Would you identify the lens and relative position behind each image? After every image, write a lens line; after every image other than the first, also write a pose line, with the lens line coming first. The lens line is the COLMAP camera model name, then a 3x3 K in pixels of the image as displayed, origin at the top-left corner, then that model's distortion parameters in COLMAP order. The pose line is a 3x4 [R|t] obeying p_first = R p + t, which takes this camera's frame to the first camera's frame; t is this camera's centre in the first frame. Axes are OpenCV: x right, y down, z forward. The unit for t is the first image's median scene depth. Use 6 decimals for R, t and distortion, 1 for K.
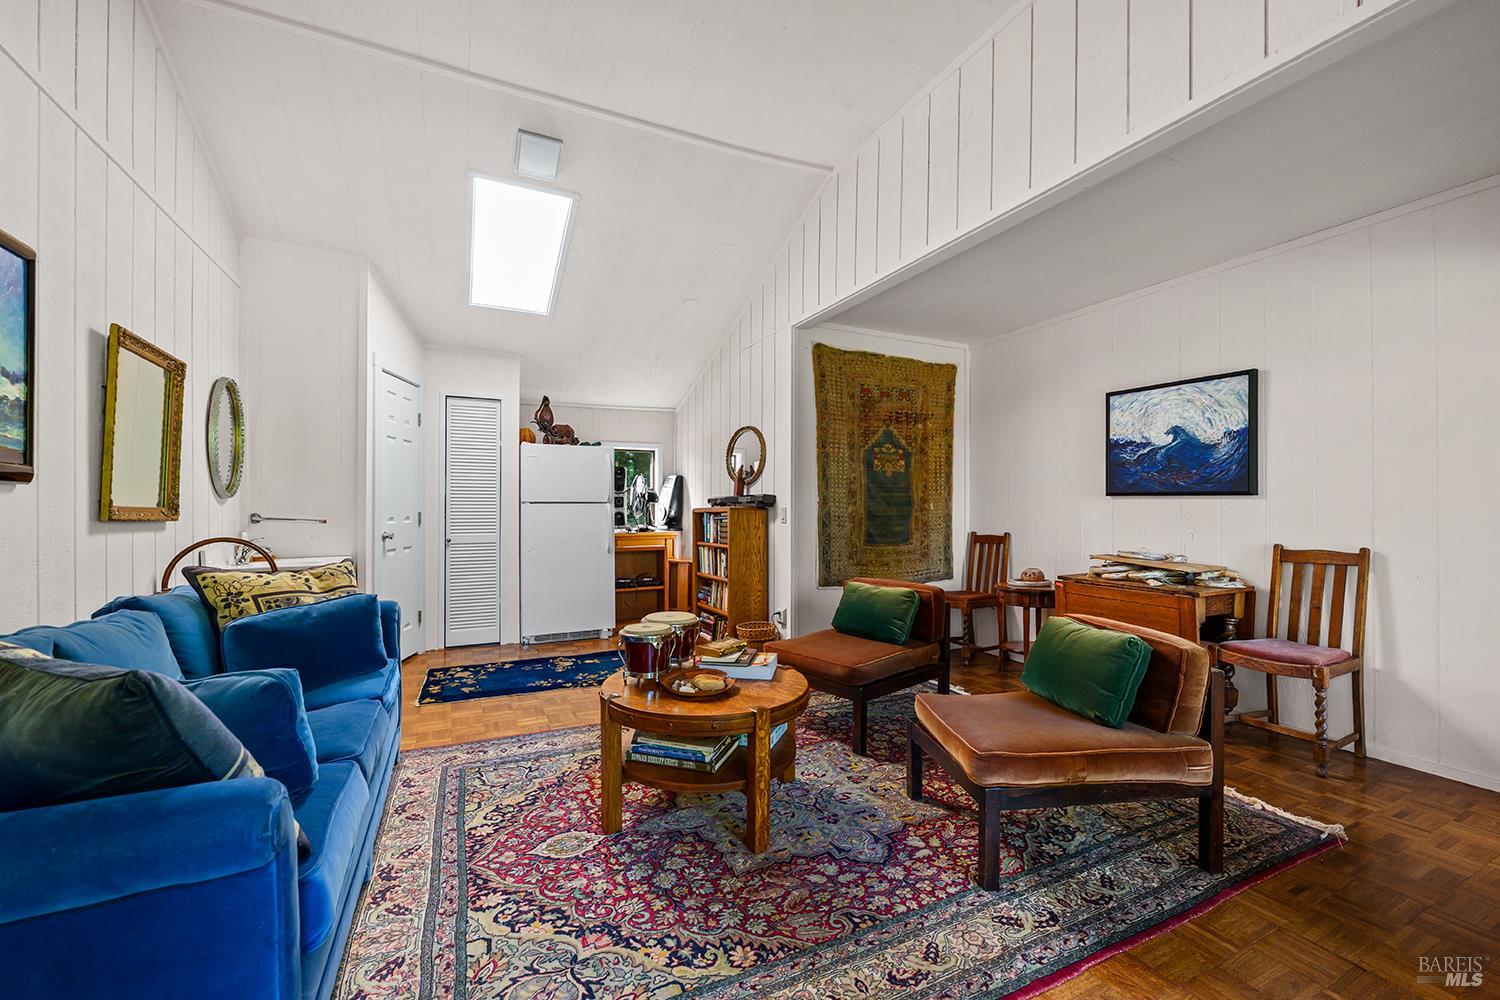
lens RADIAL K [[603.8, 0, 743.1], [0, 603.8, 503.7], [0, 0, 1]] dist [-0.003948, -0.000157]
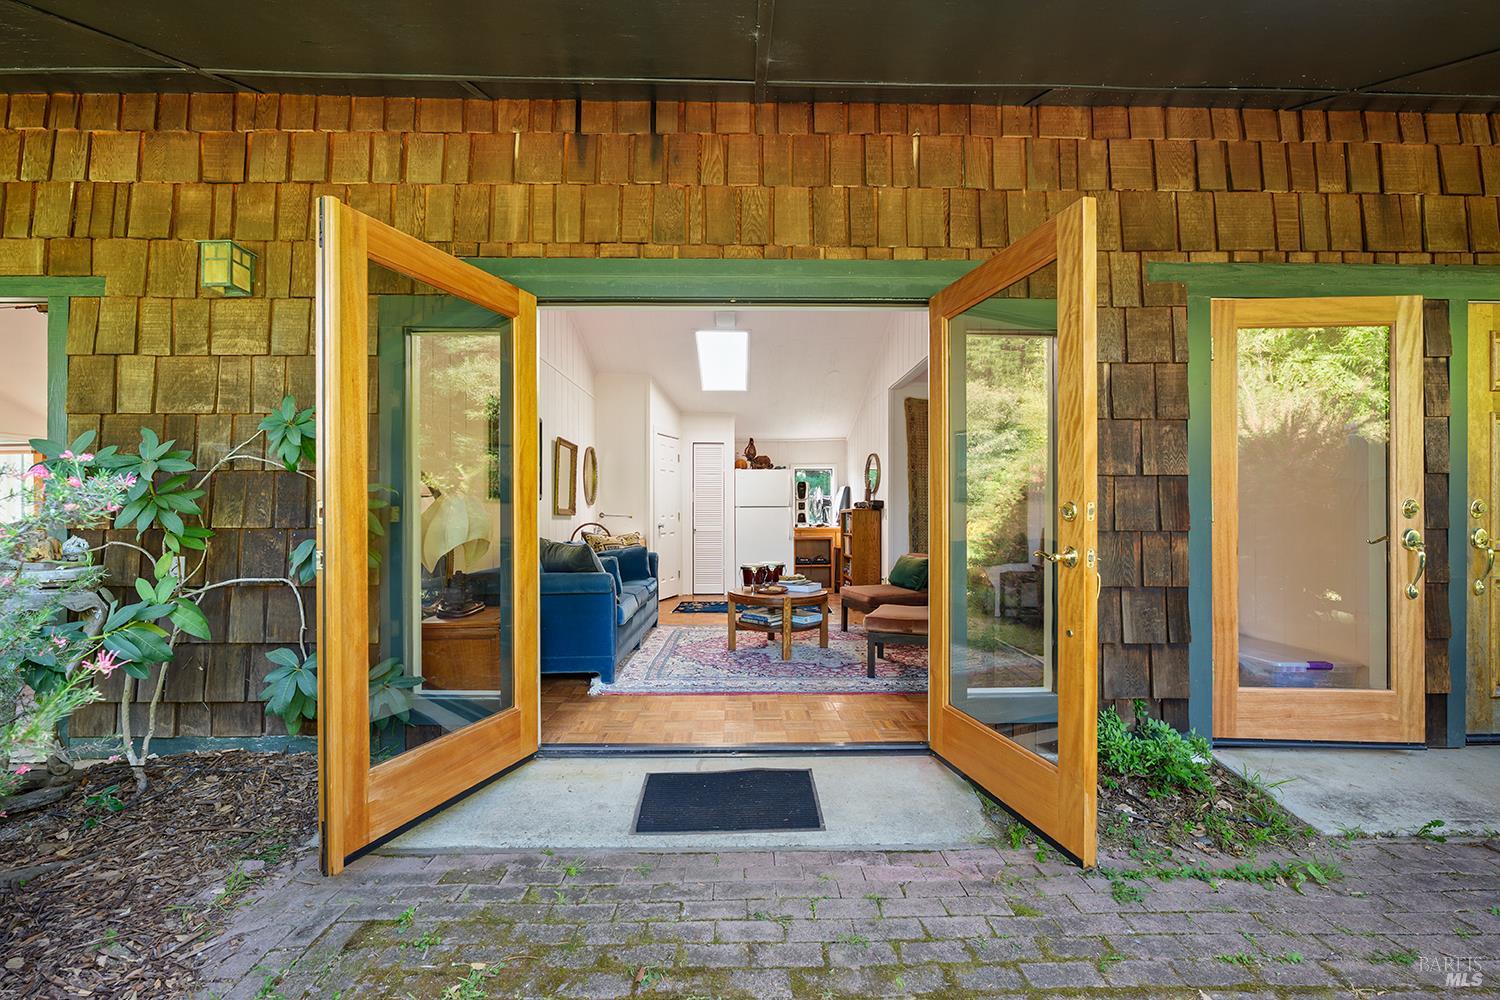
lens RADIAL K [[603.8, 0, 749.9], [0, 603.8, 501.1], [0, 0, 1]] dist [-0.003948, -0.000157]
pose [[0.908936, -0.009574, -0.416827, 0.466528], [0.004741, 0.999909, -0.012630, 0.005254], [0.416910, 0.009504, 0.908898, -0.610410]]
